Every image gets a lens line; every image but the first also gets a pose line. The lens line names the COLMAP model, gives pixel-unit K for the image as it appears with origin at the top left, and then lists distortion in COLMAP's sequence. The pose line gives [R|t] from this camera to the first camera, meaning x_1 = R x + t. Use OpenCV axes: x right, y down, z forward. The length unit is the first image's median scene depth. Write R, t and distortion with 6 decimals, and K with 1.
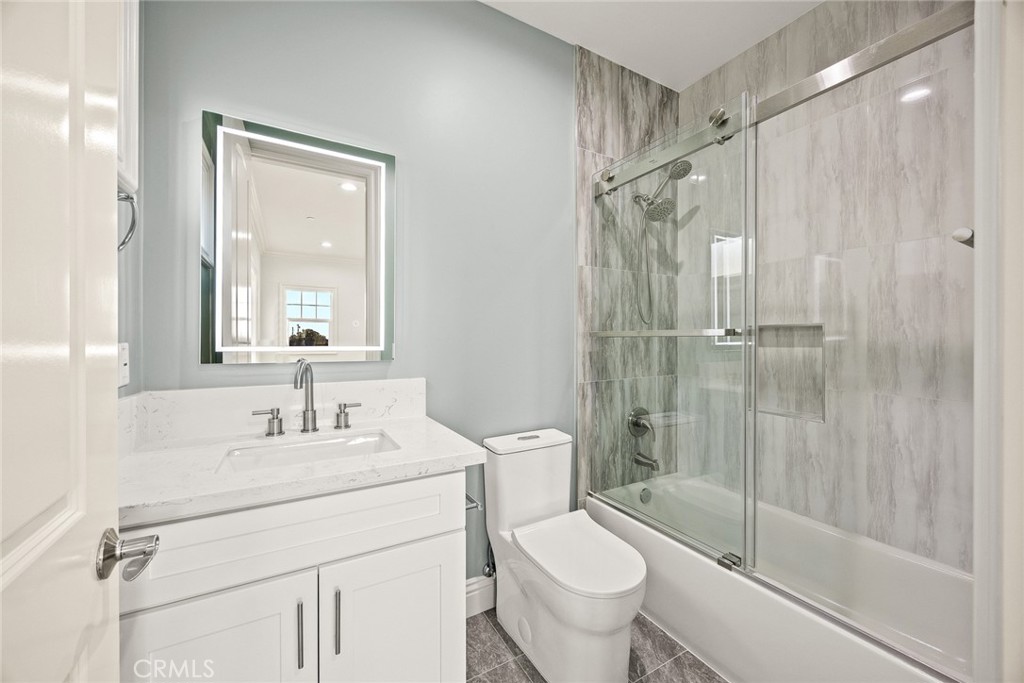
lens RADIAL K [[394.1, 0, 512.0], [0, 394.1, 341.5], [0, 0, 1]] dist [0.000565, 0.000065]
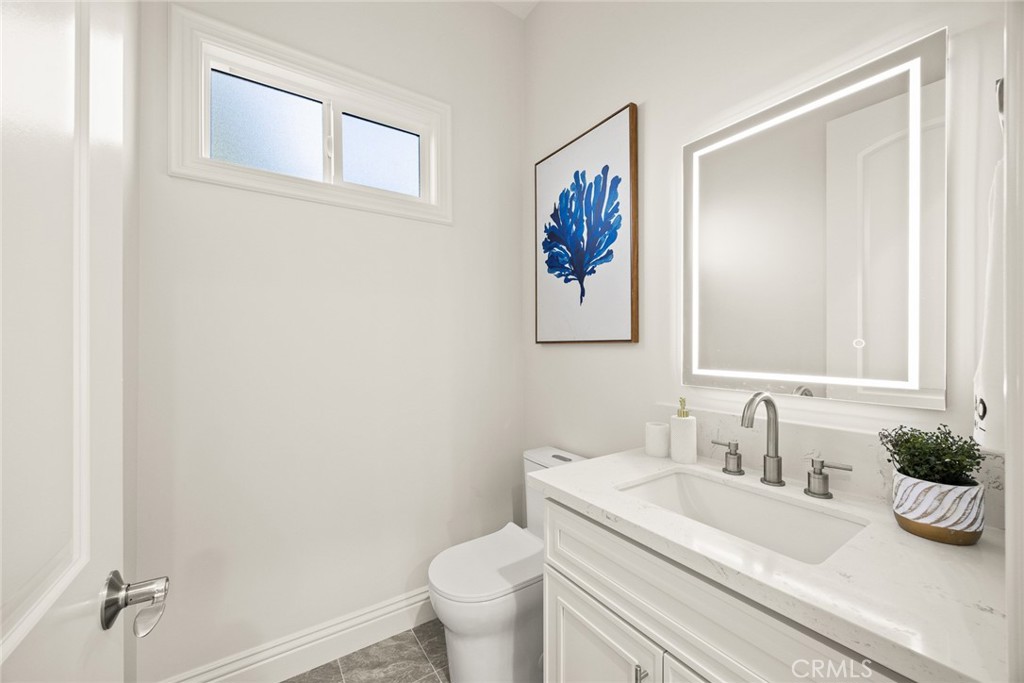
lens RADIAL K [[394.1, 0, 512.0], [0, 394.1, 341.5], [0, 0, 1]] dist [0.000565, 0.000065]
pose [[0.054095, -0.001241, -0.998535, 0.243663], [-0.002776, 0.999995, -0.001394, -0.051035], [0.998532, 0.002847, 0.054092, 0.444430]]
